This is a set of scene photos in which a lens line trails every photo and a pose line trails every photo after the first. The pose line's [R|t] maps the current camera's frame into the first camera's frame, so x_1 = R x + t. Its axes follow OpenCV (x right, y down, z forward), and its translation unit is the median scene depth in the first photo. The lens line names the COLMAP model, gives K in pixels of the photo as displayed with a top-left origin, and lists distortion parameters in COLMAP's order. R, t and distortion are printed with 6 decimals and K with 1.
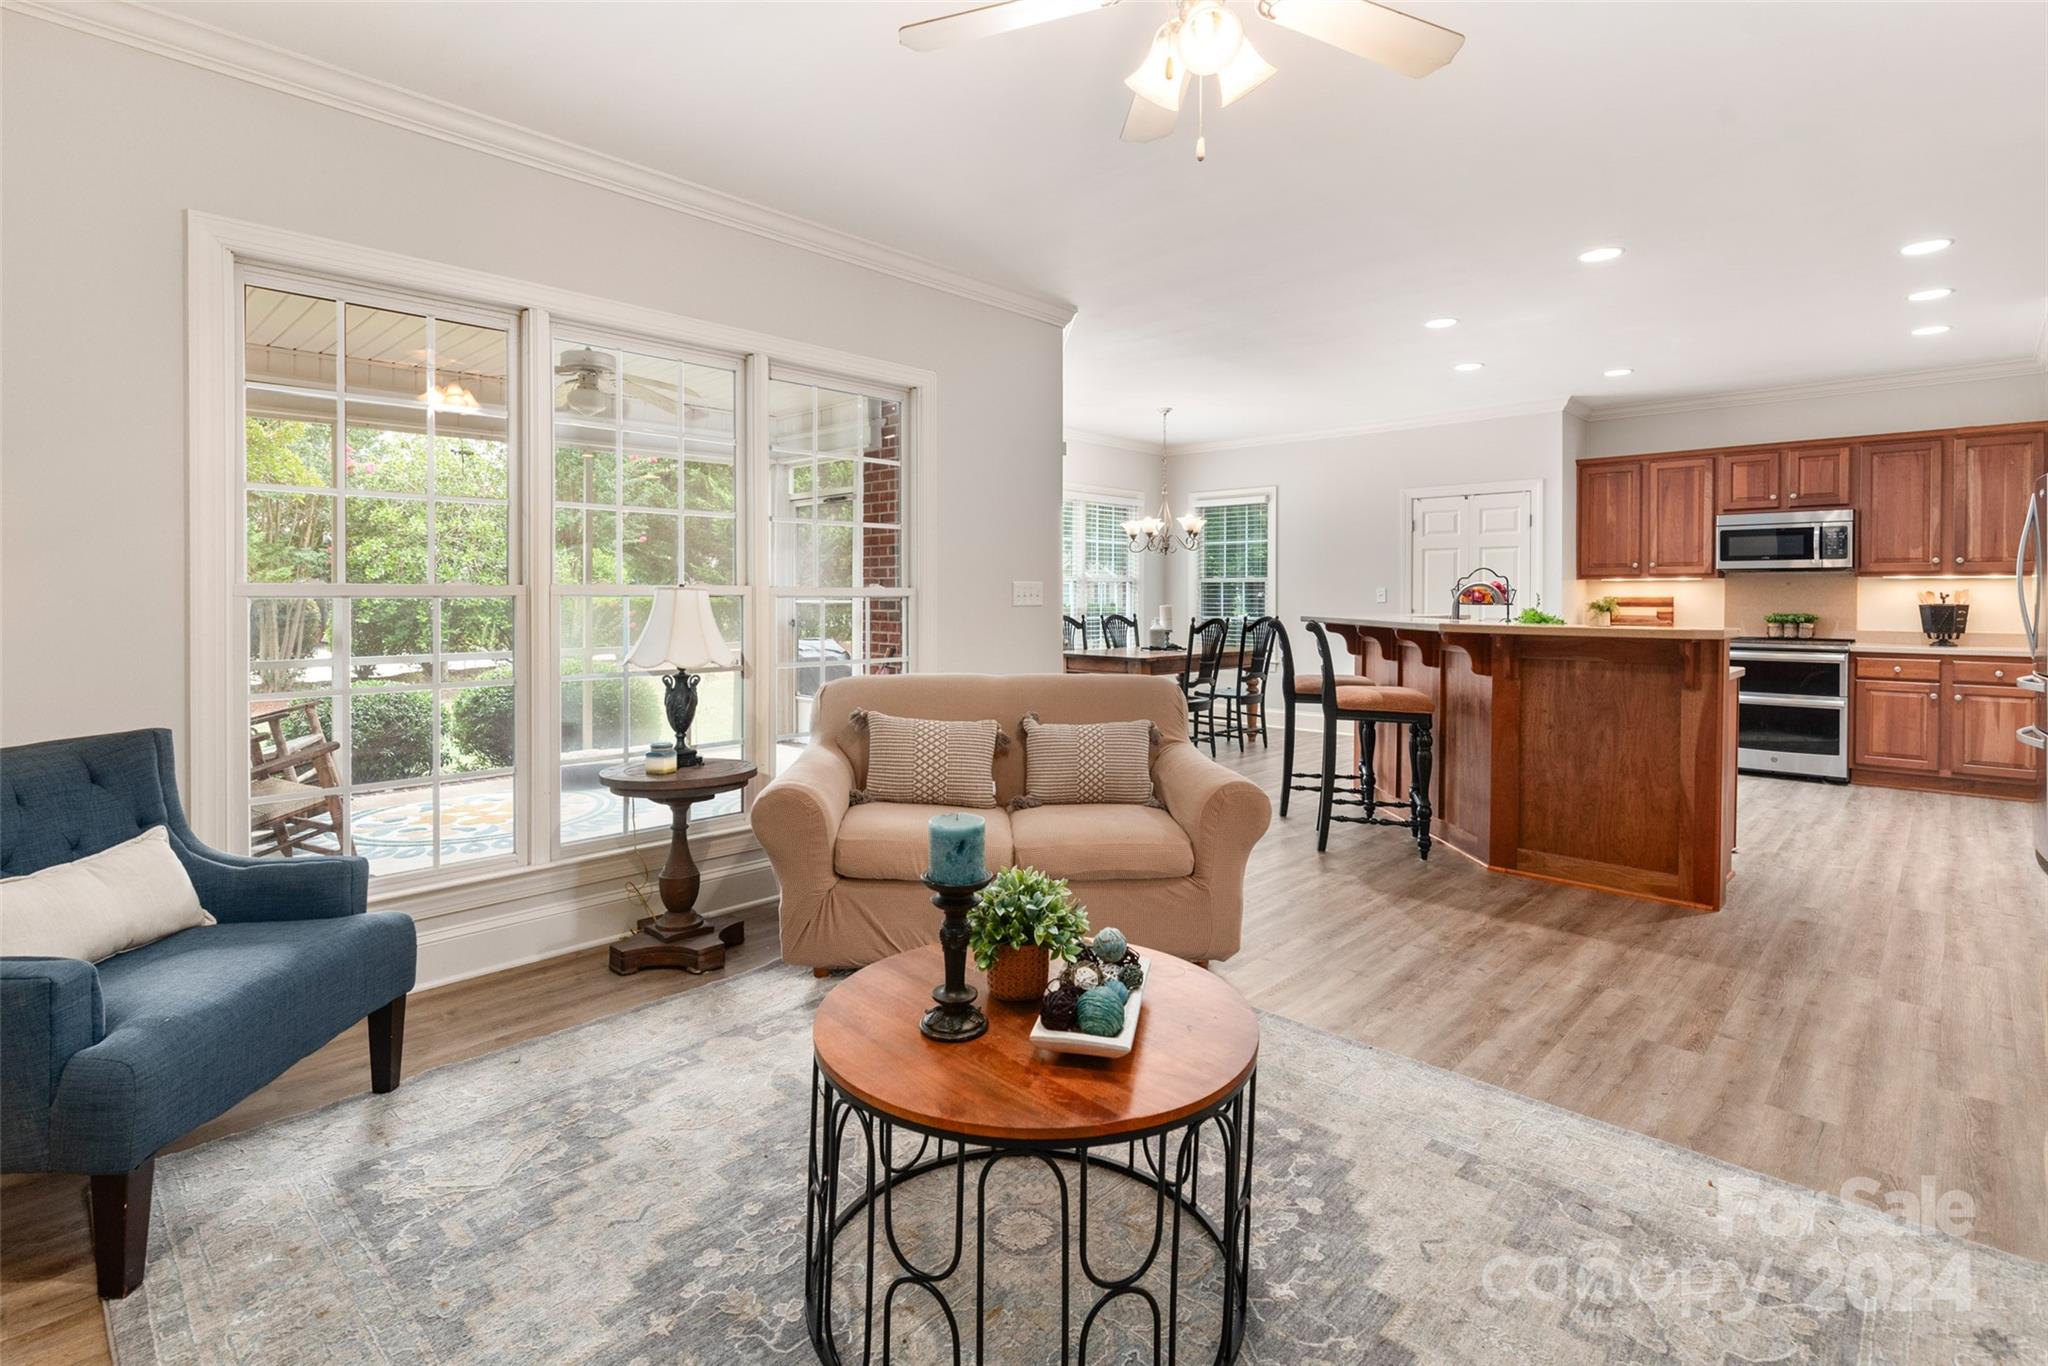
lens RADIAL K [[984.2, 0, 1009.0], [0, 984.2, 591.7], [0, 0, 1]] dist [-0.001065, -0.000513]
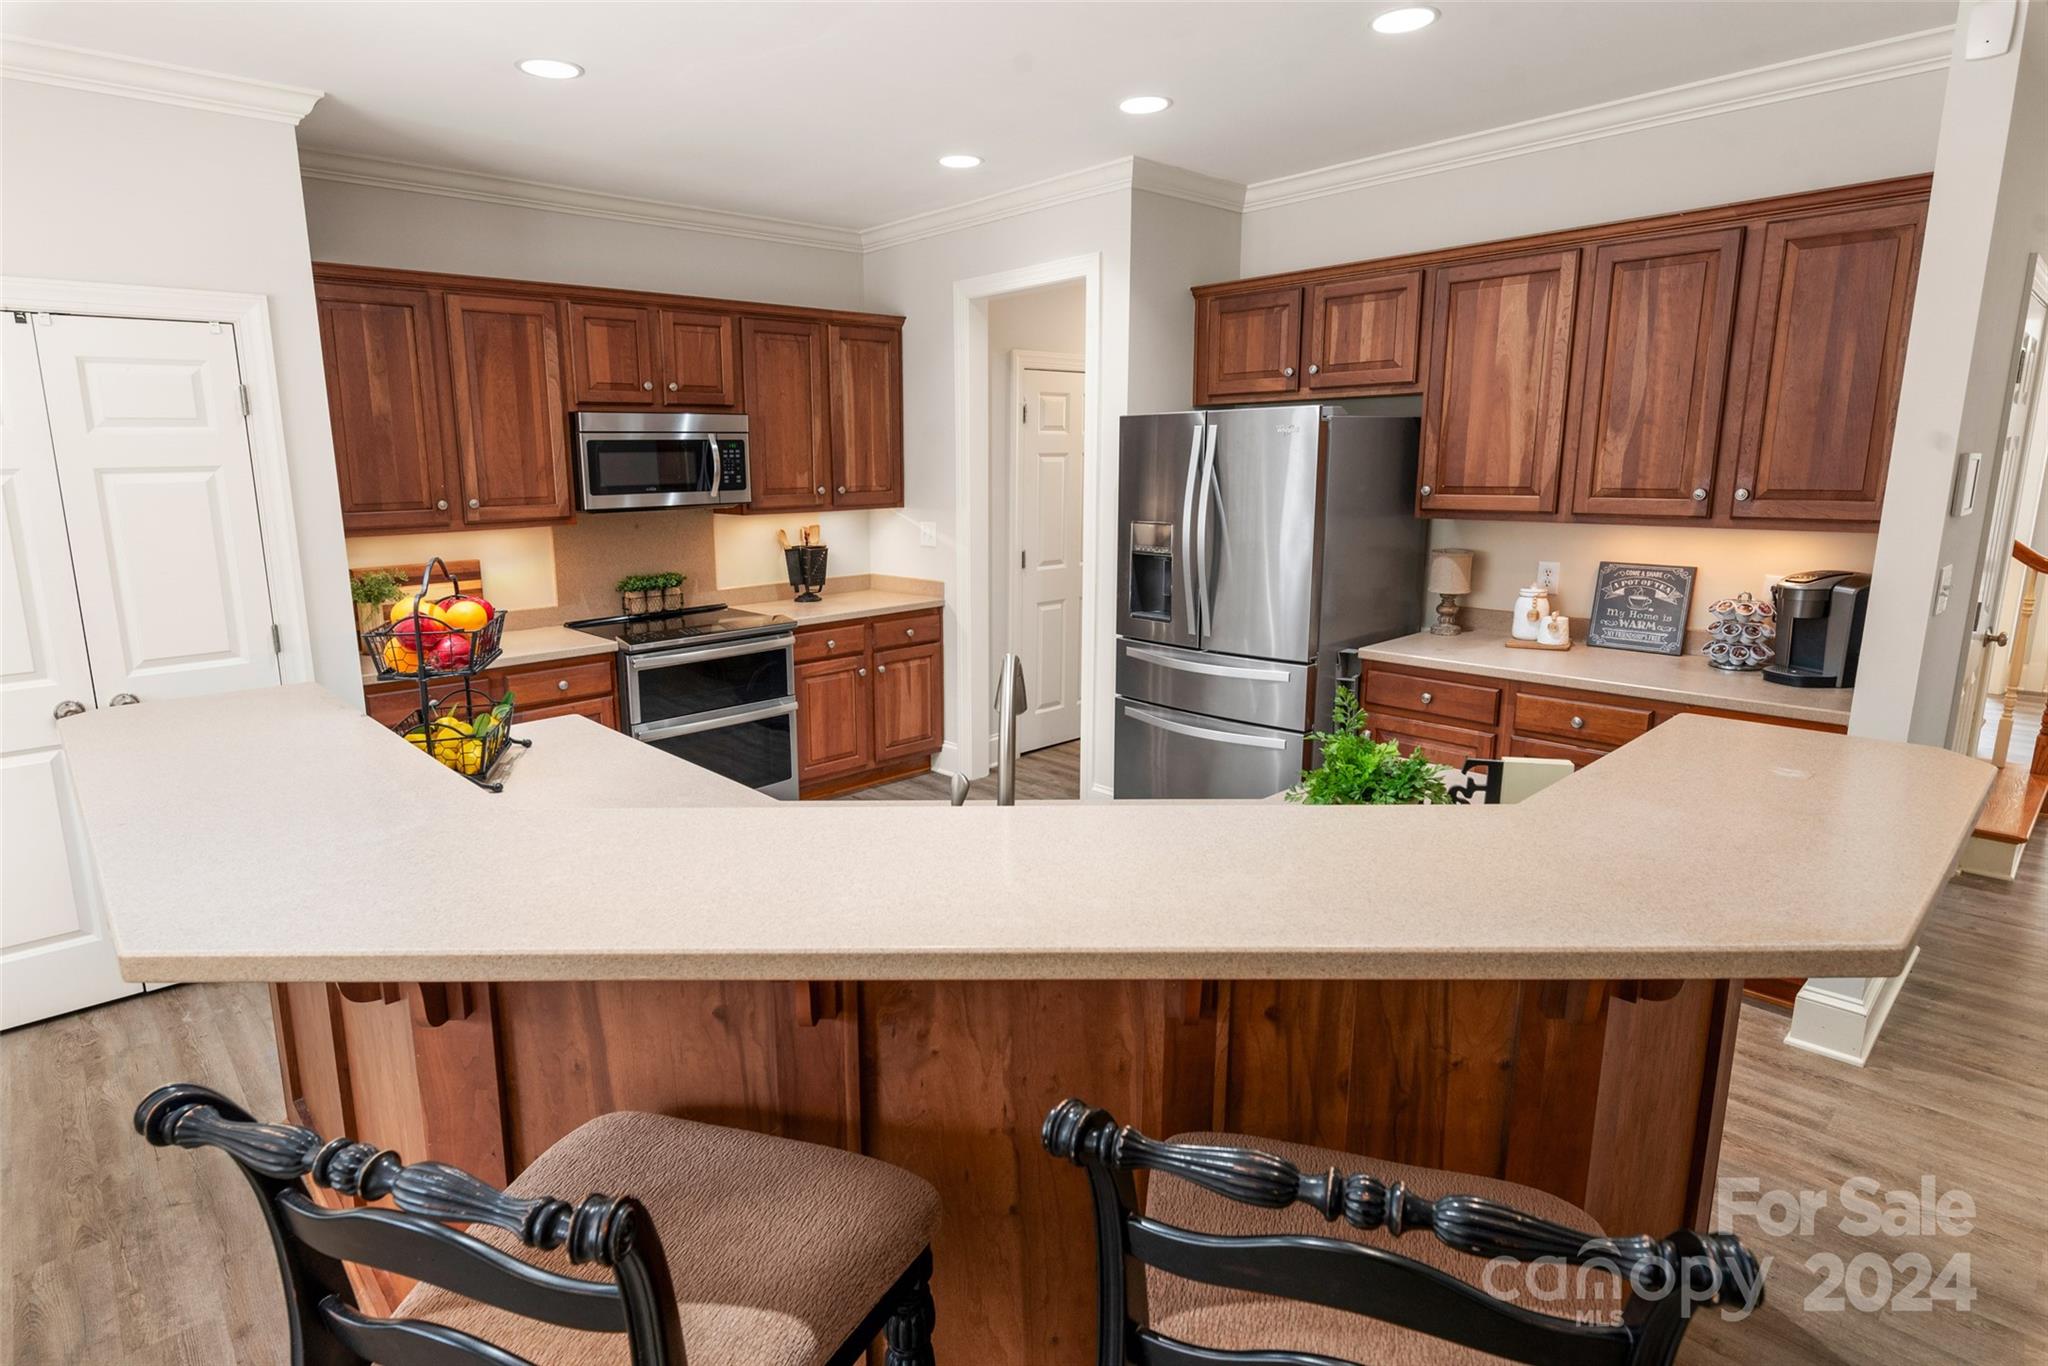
lens RADIAL K [[1093.4, 0, 1020.8], [0, 1093.4, 667.4], [0, 0, 1]] dist [0.016251, -0.000937]
pose [[0.052389, -0.196471, 0.979109, 0.105668], [0.011813, 0.980509, 0.196120, -0.059505], [-0.998557, 0.001291, 0.053689, 0.777773]]
